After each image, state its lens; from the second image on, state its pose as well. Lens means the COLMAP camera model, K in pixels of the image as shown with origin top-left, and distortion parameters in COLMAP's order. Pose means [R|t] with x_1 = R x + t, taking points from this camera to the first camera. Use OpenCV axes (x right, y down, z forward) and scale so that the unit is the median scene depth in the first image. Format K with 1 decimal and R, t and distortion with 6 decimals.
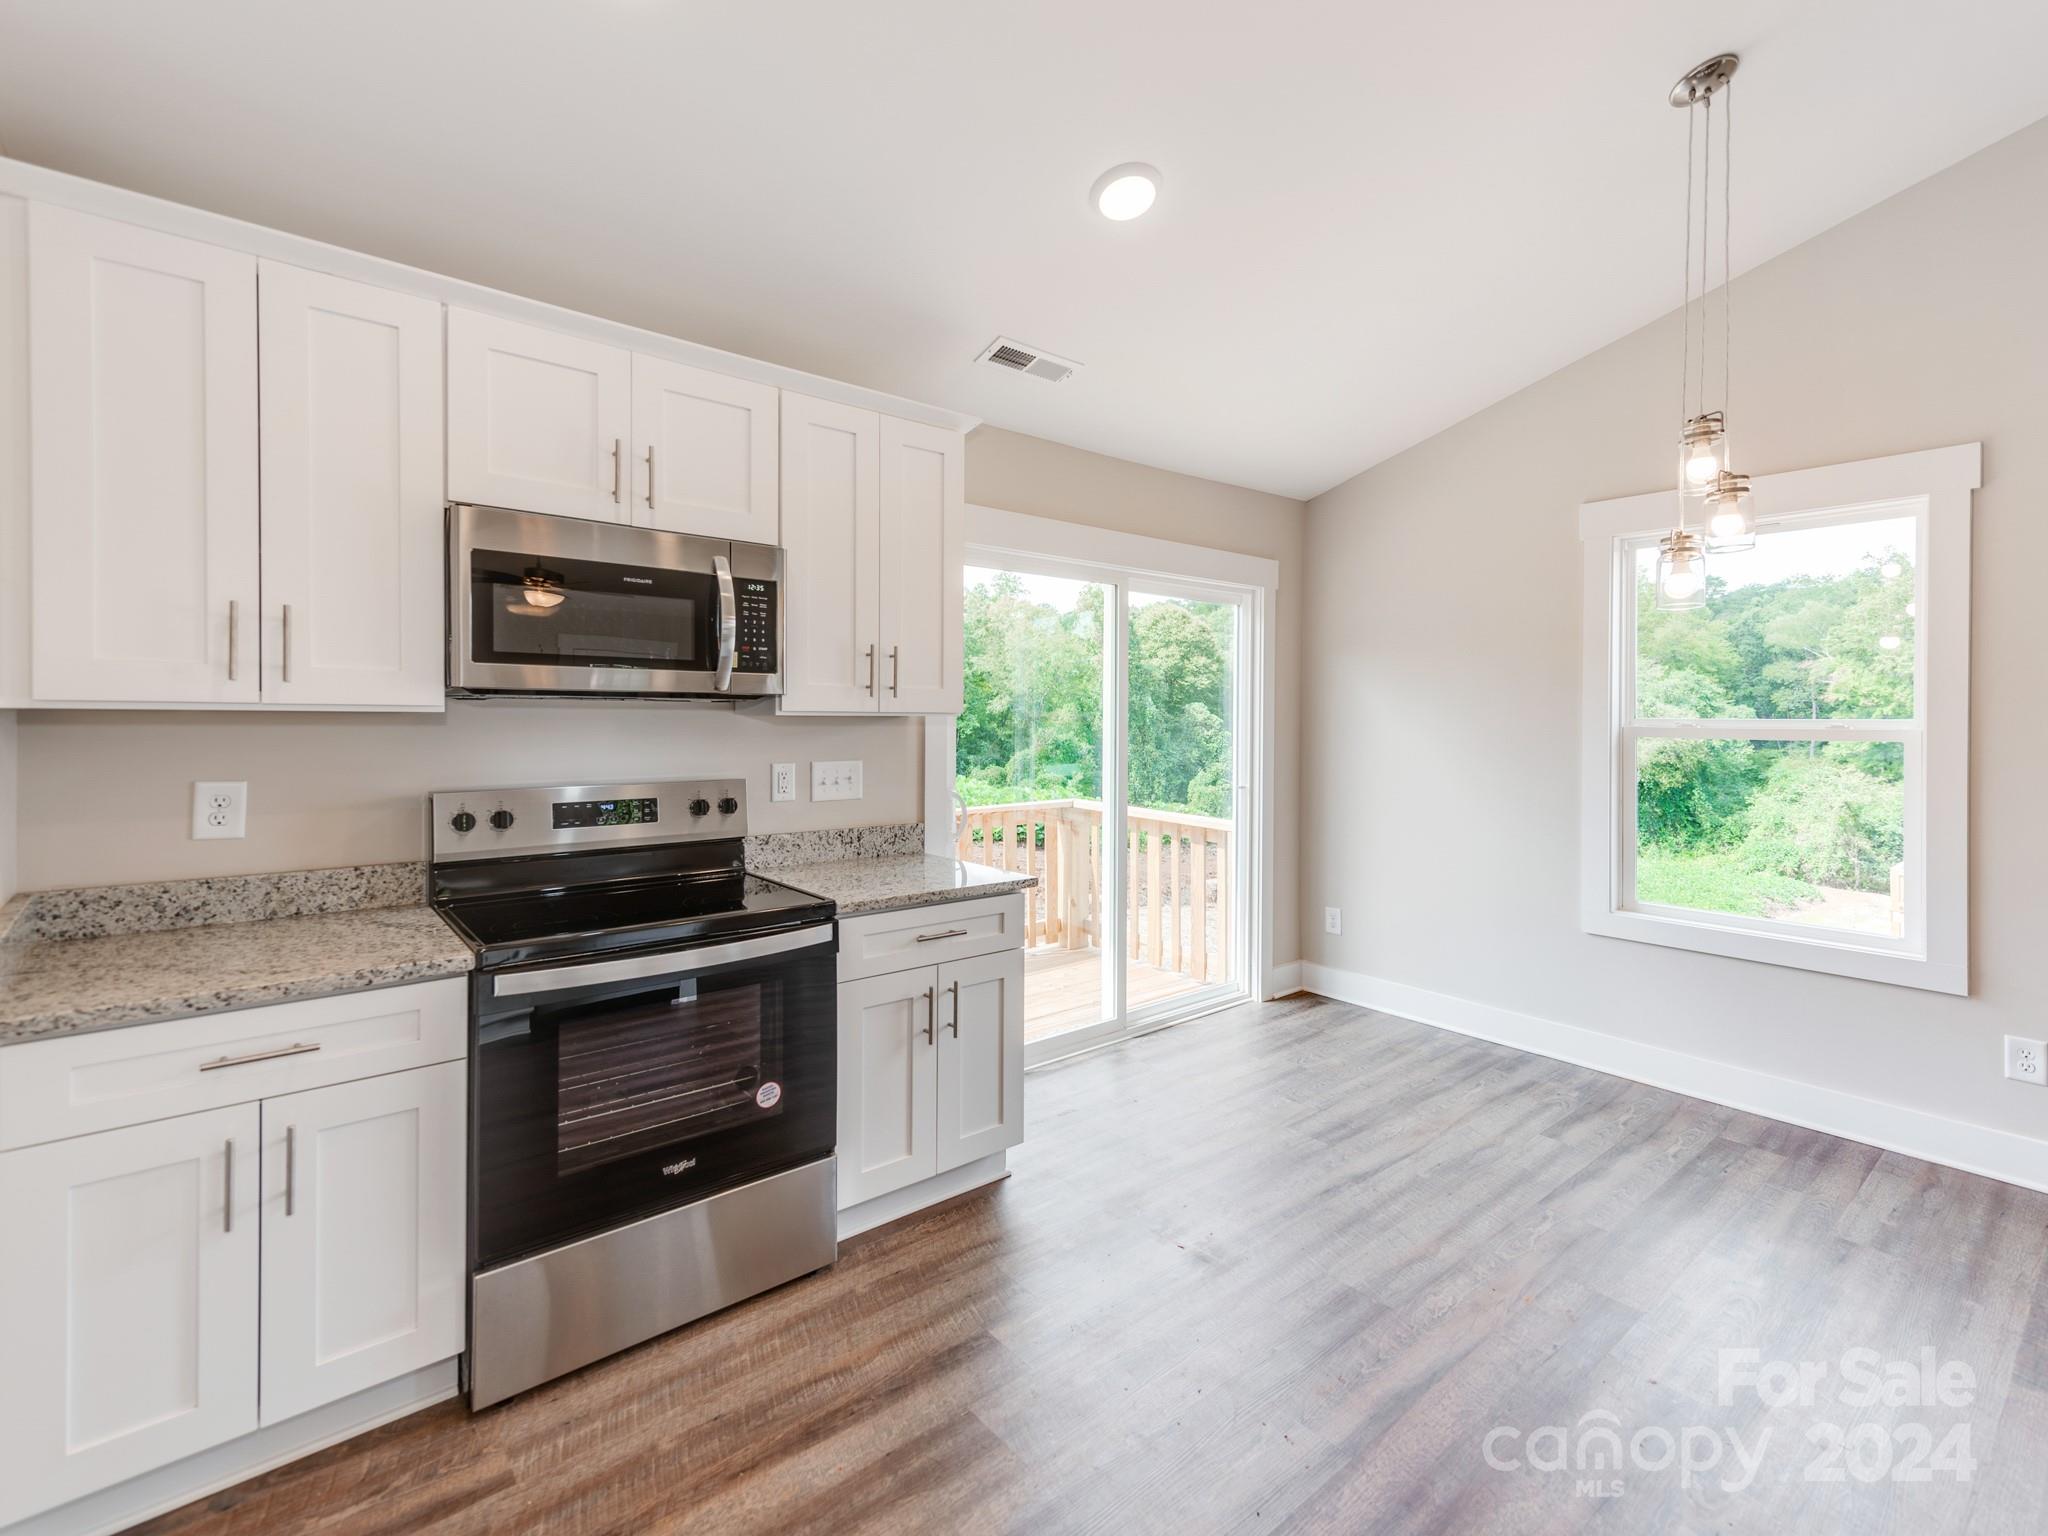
lens RADIAL K [[926.8, 0, 1070.7], [0, 926.8, 720.2], [0, 0, 1]] dist [0.024768, -0.003901]
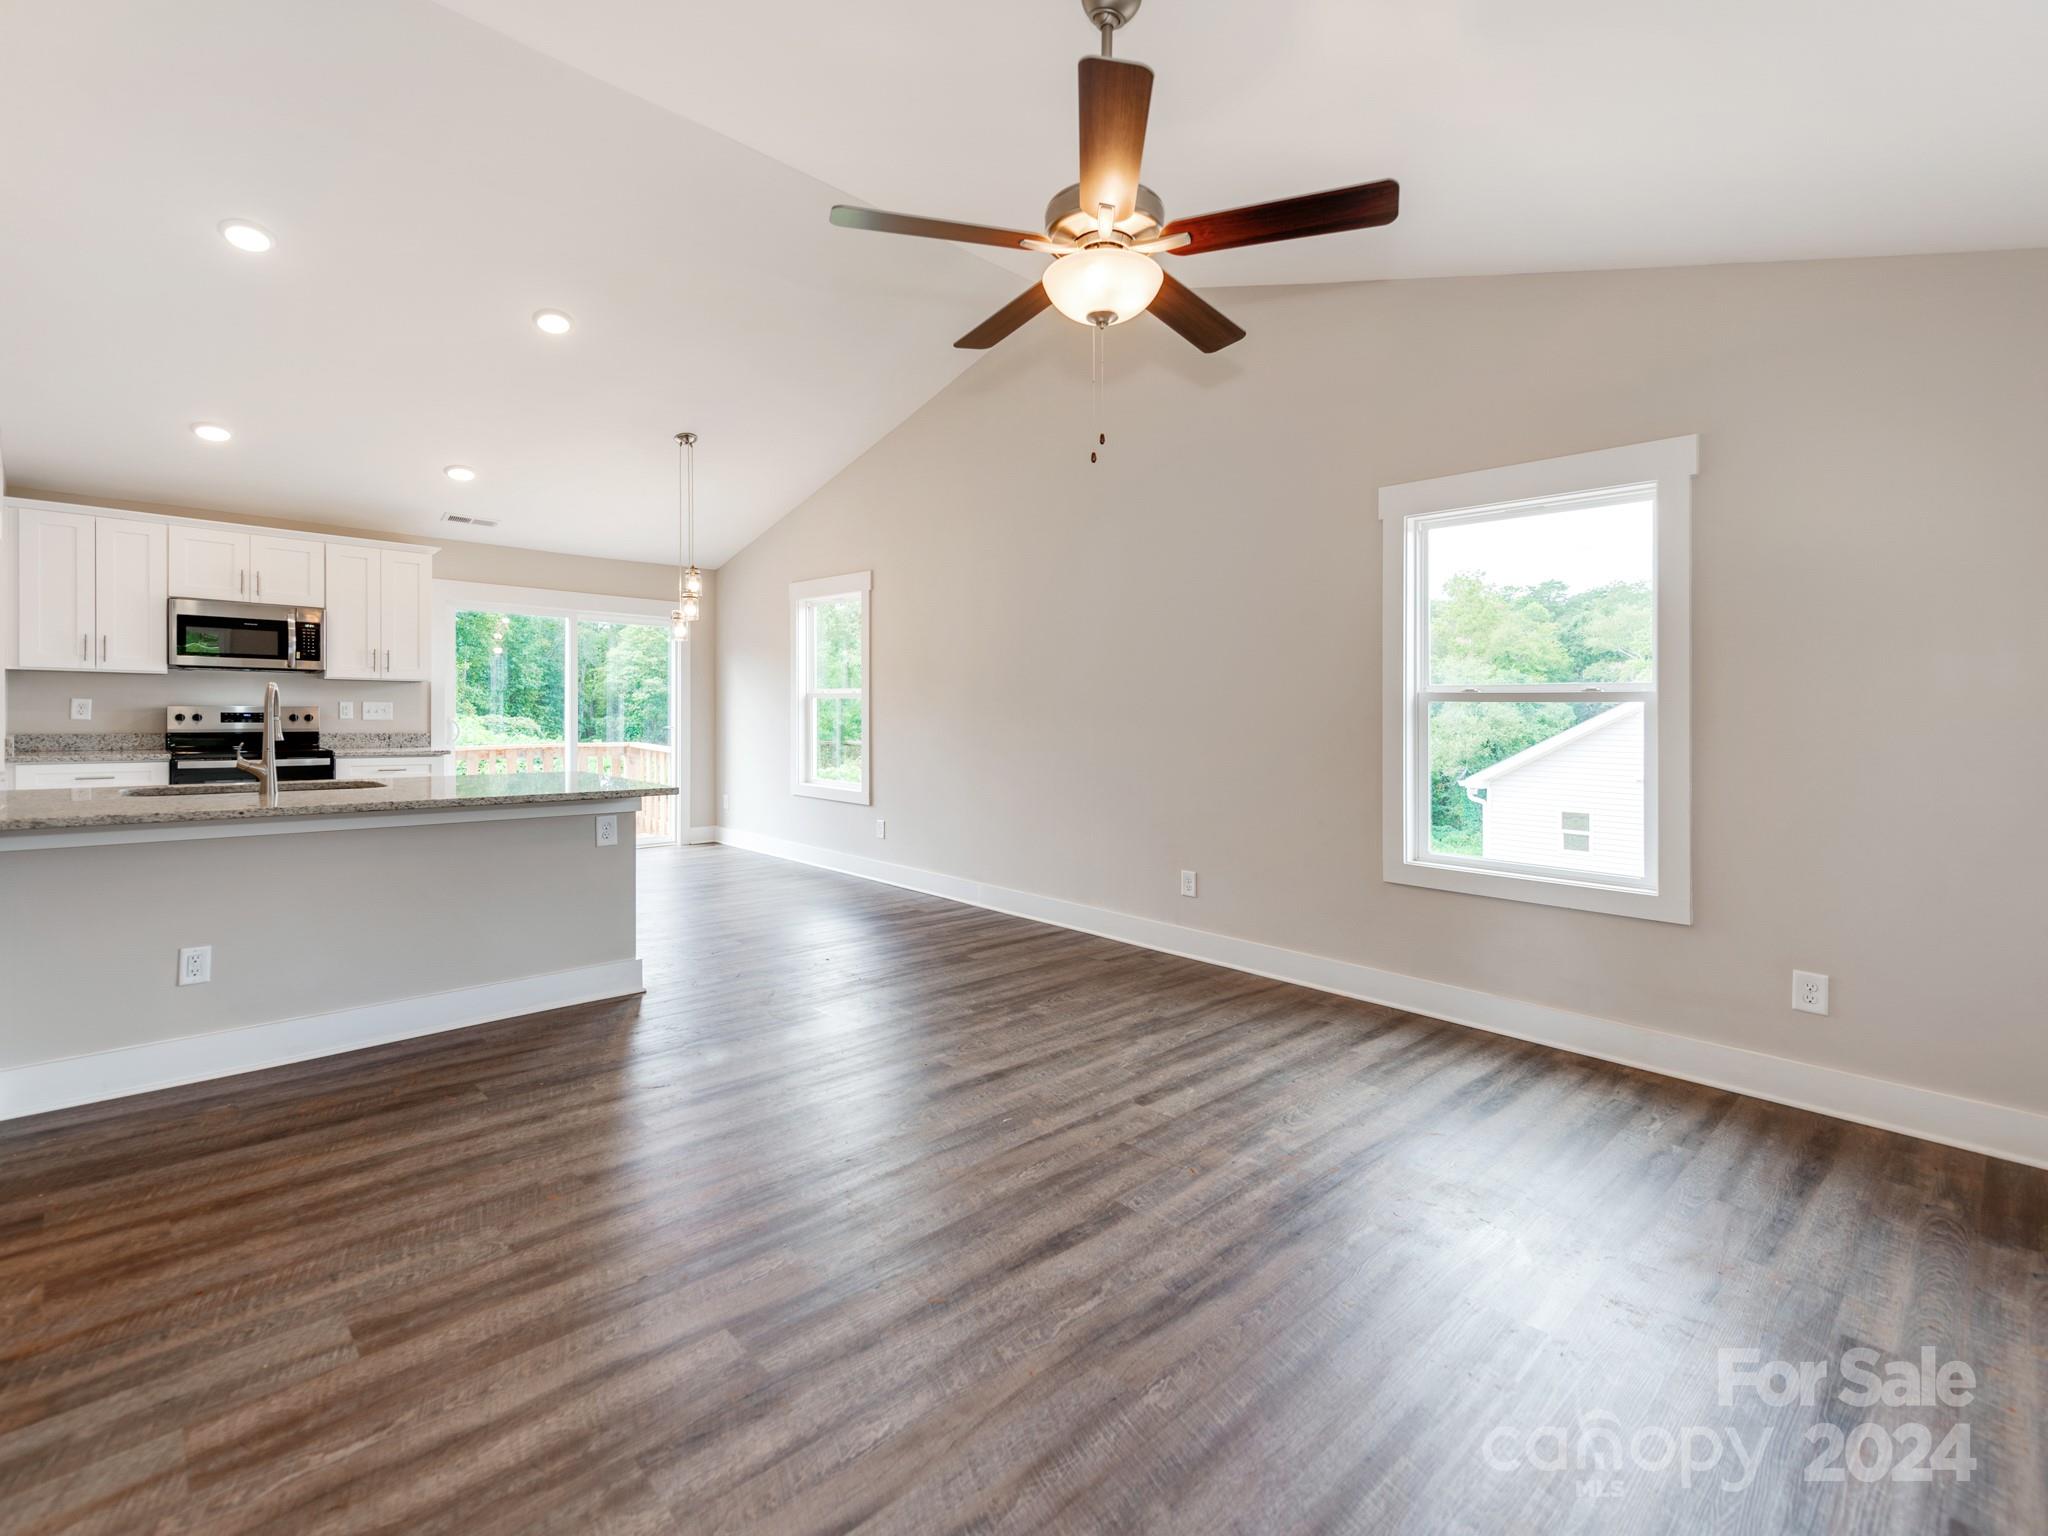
lens RADIAL K [[926.8, 0, 999.5], [0, 926.8, 707.9], [0, 0, 1]] dist [0.024768, -0.003901]
pose [[0.999521, 0.006859, 0.030190, 1.131512], [-0.006631, 0.999949, -0.007650, 0.064918], [-0.030241, 0.007446, 0.999515, -1.228239]]
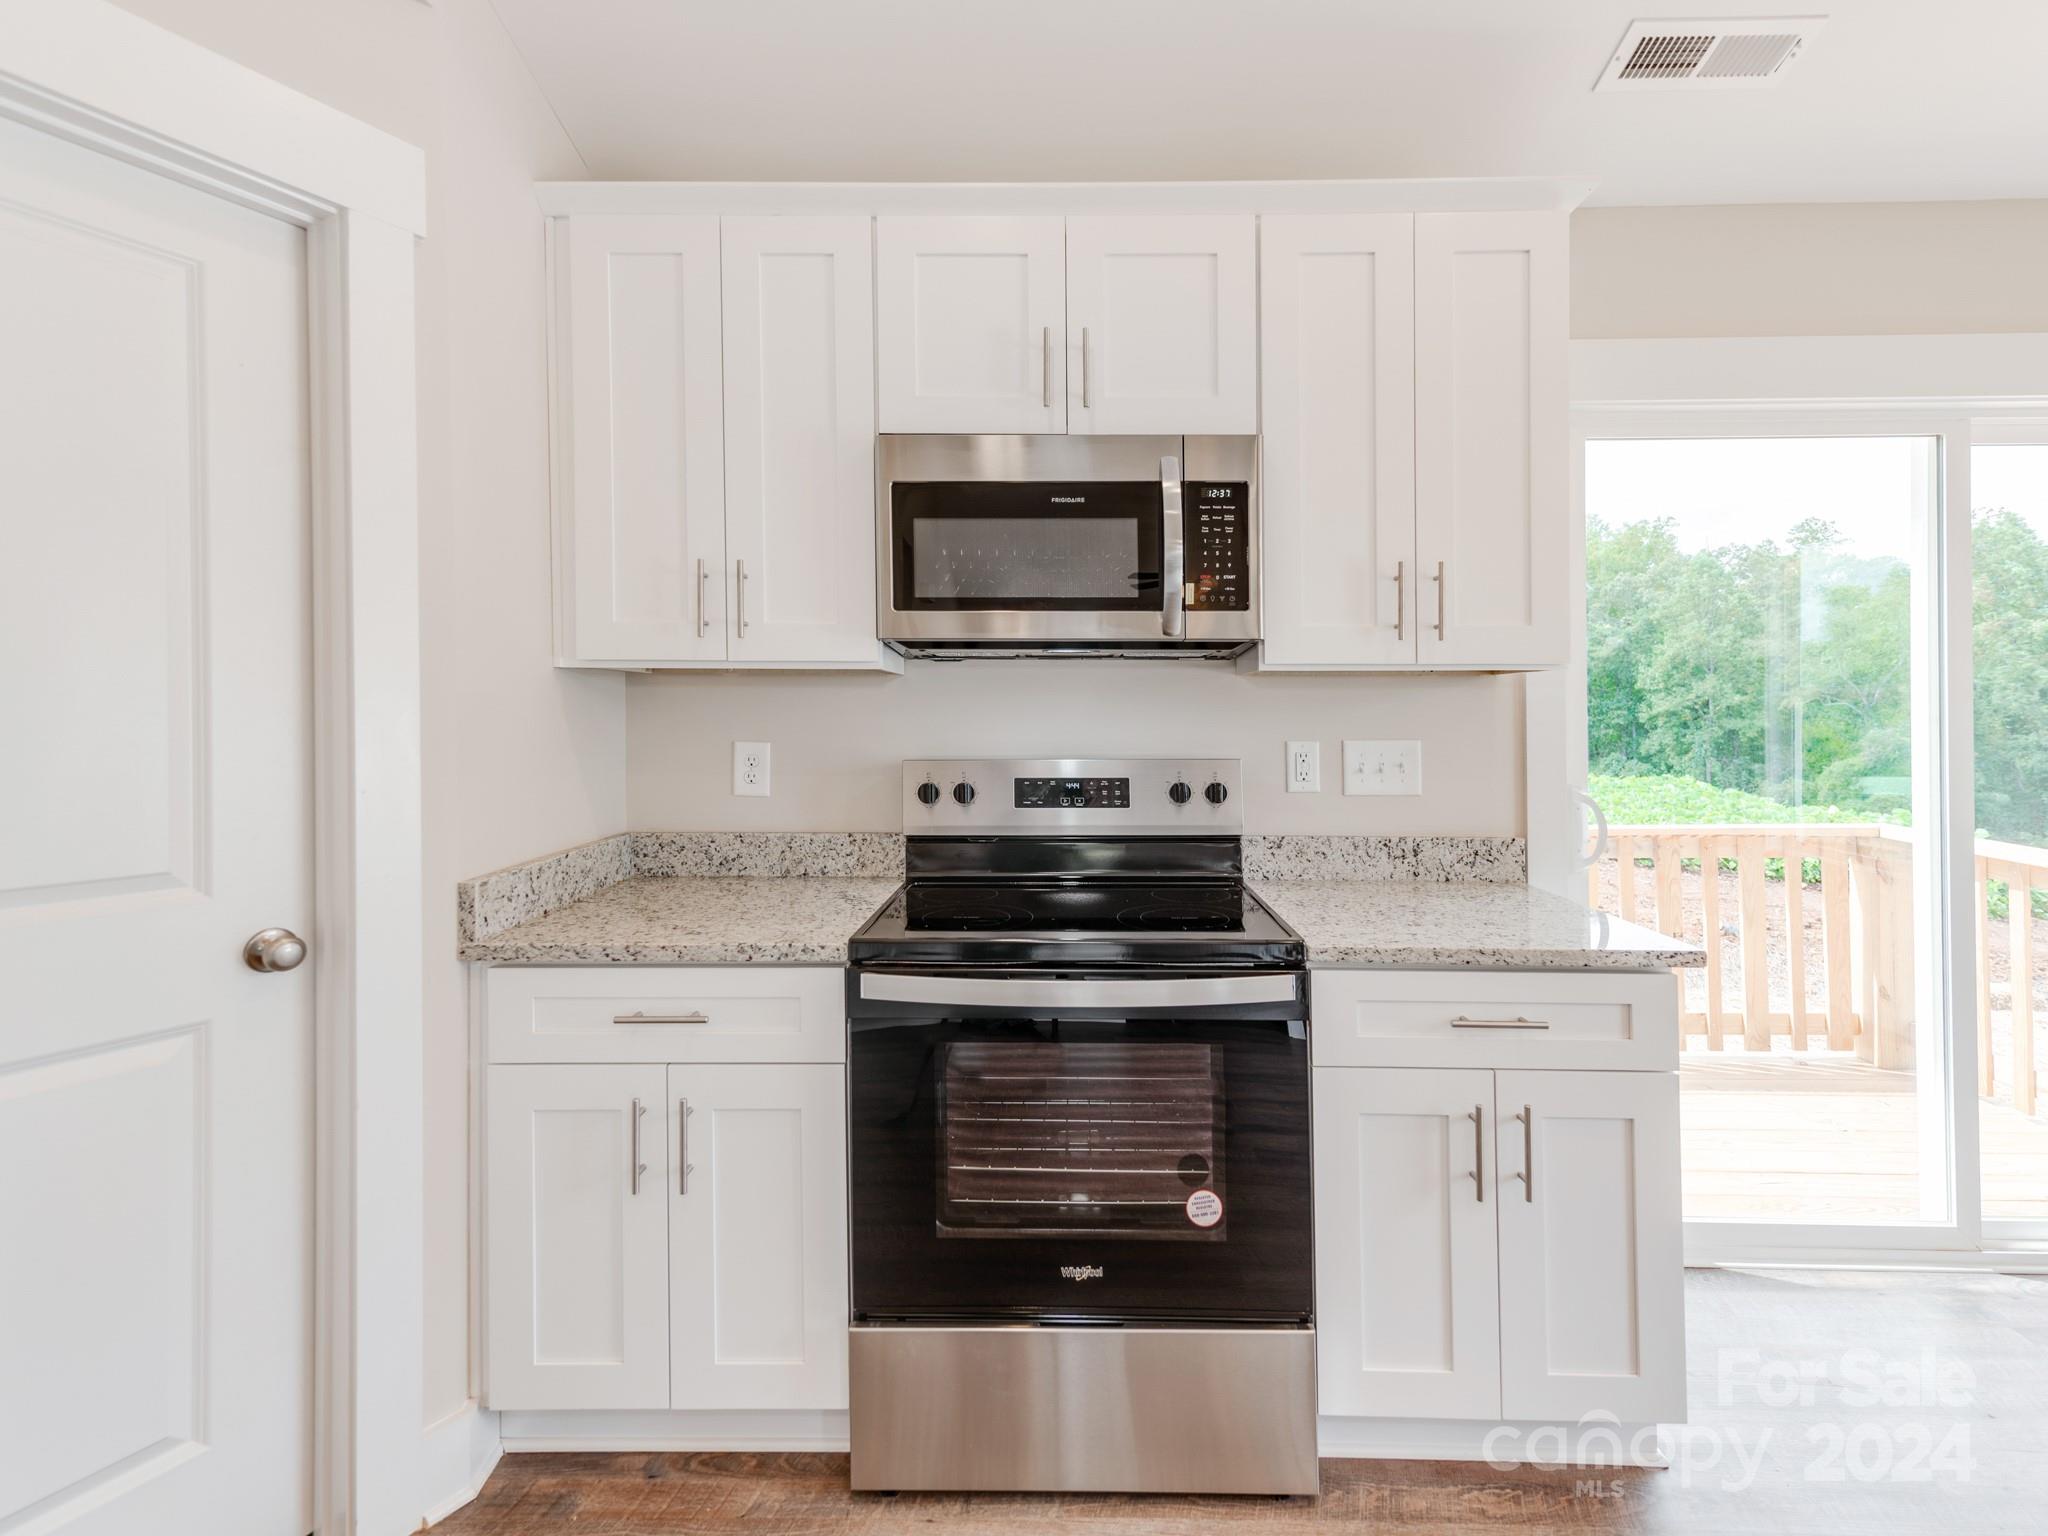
lens RADIAL K [[969.7, 0, 1067.3], [0, 969.7, 711.1], [0, 0, 1]] dist [0.021040, -0.002146]
pose [[0.749571, -0.009134, -0.661861, 0.060024], [0.002780, 0.999939, -0.010652, 0.028985], [0.661918, 0.006145, 0.749551, 0.282014]]
